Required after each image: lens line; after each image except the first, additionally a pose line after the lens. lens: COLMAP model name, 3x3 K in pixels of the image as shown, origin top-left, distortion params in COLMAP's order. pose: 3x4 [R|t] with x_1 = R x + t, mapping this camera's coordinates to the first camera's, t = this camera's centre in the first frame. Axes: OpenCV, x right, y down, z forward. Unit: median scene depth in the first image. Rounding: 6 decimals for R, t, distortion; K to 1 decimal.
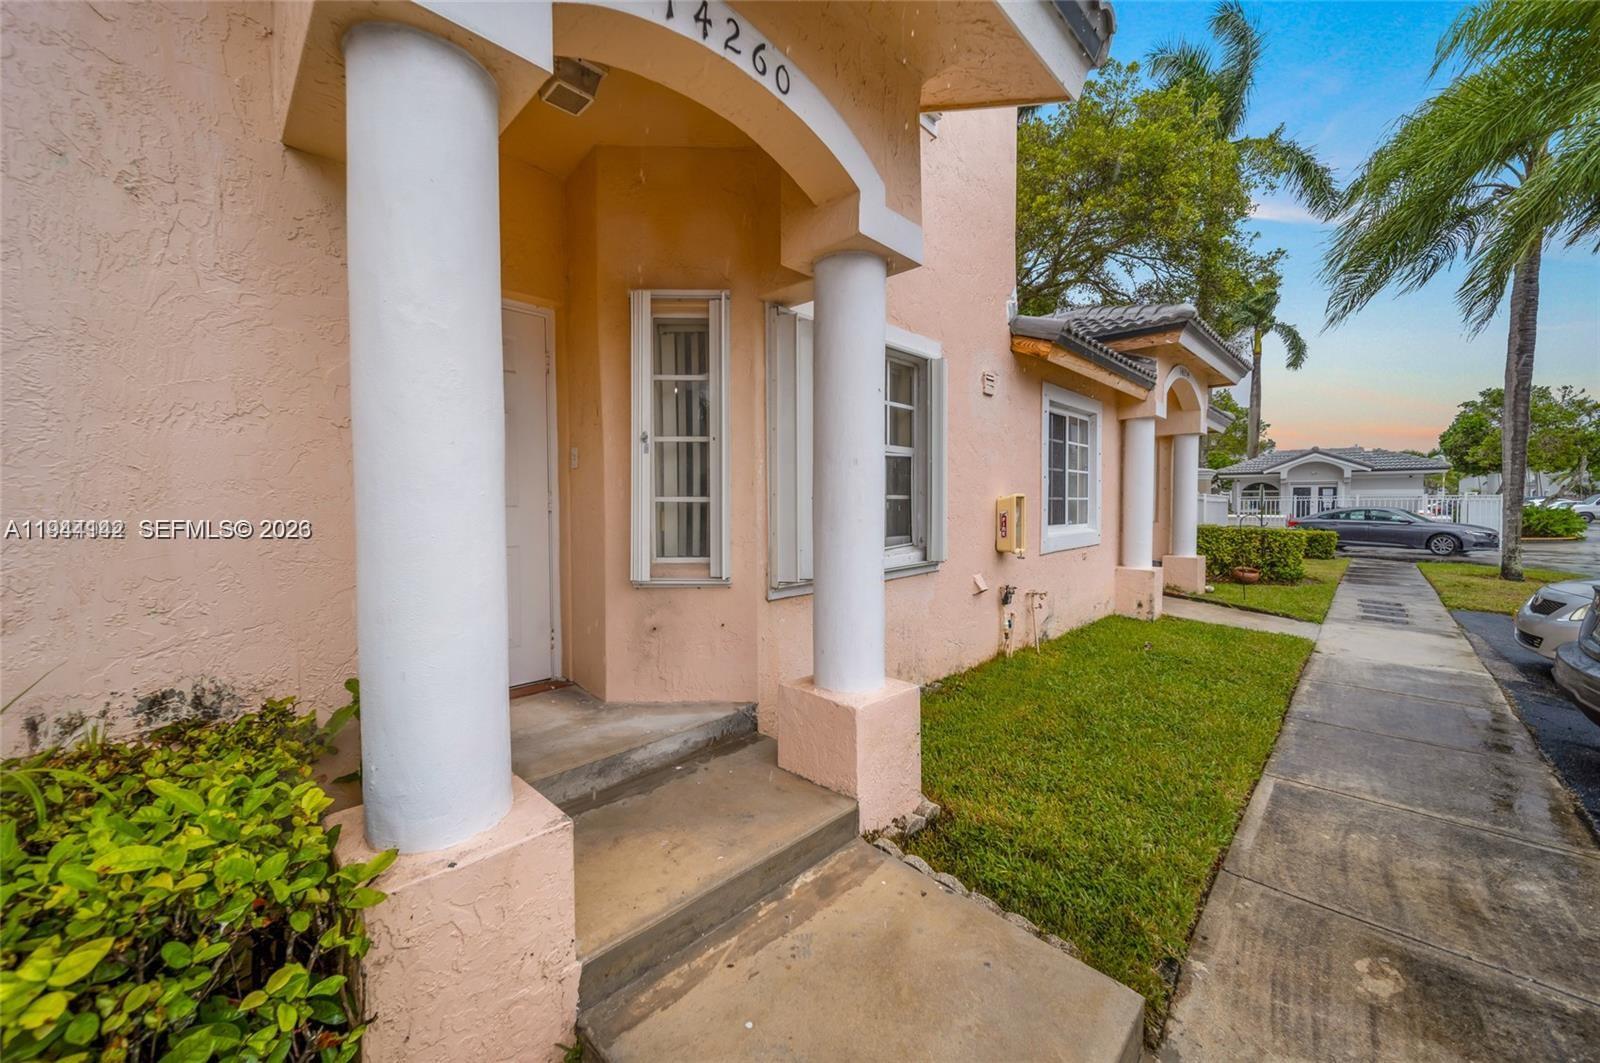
lens RADIAL K [[586.5, 0, 802.7], [0, 586.5, 521.0], [0, 0, 1]] dist [0.000492, -0.000093]
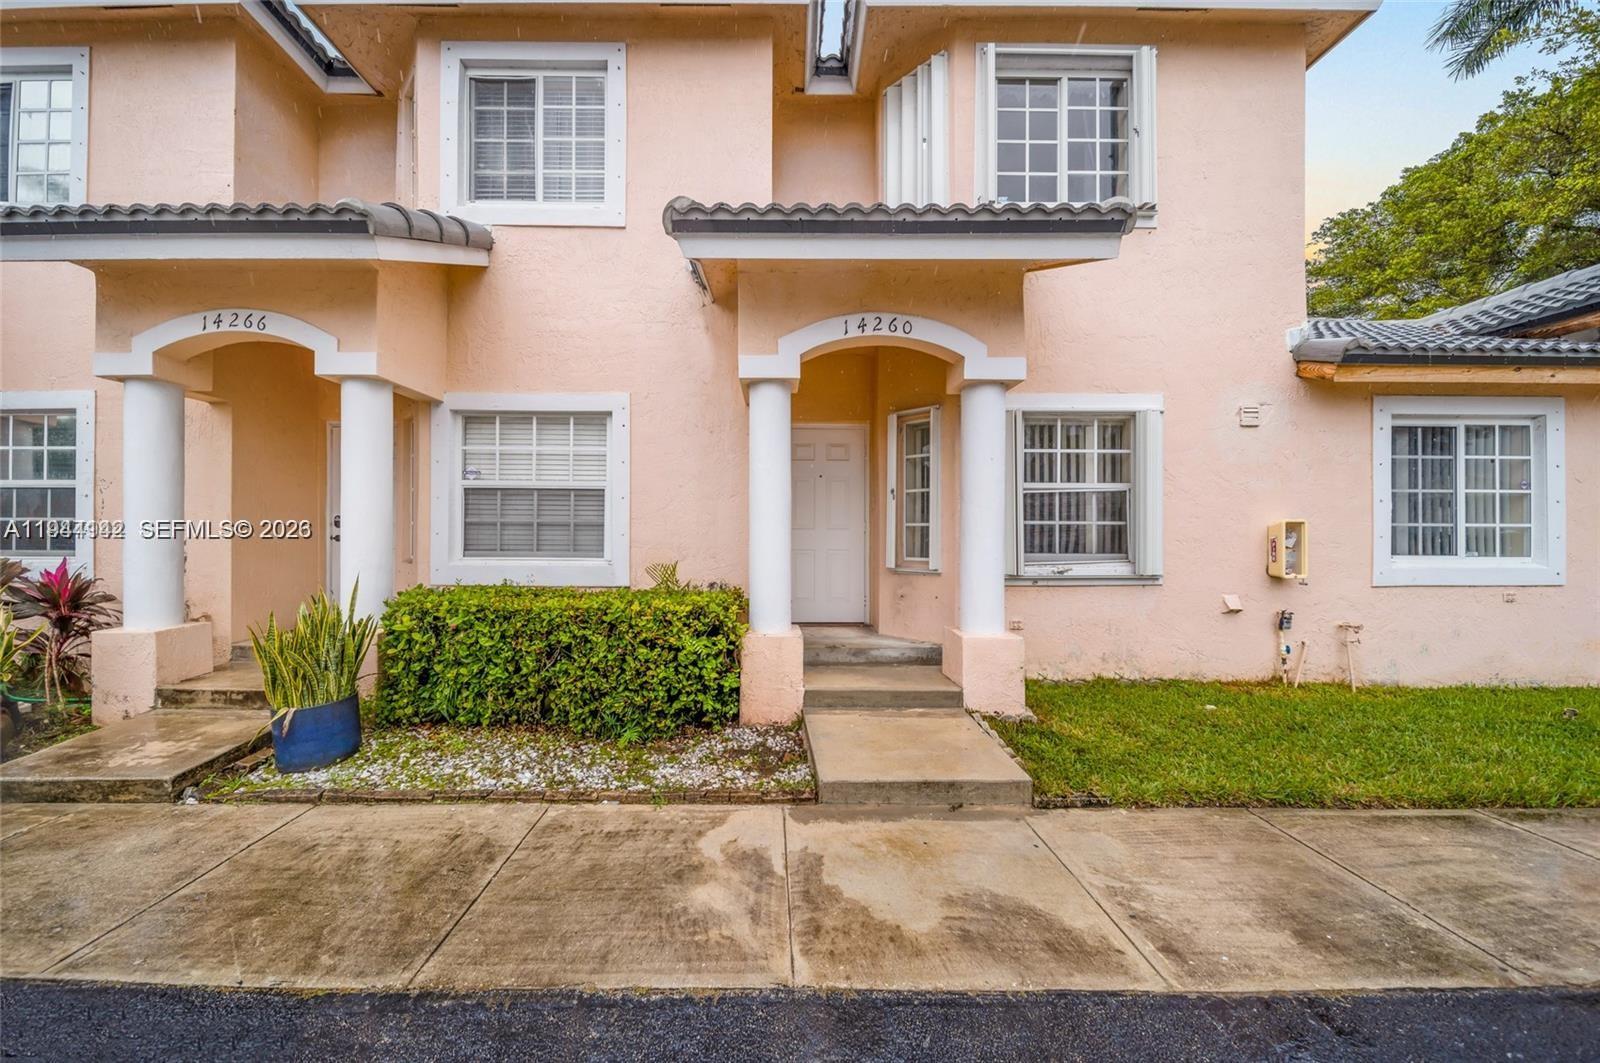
lens RADIAL K [[579.4, 0, 790.7], [0, 579.4, 530.0], [0, 0, 1]] dist [-0.001012, -0.000490]
pose [[0.715108, -0.001663, -0.699012, 0.744800], [-0.028899, 0.999072, -0.031941, 0.047871], [0.698416, 0.043042, 0.714396, -0.514440]]
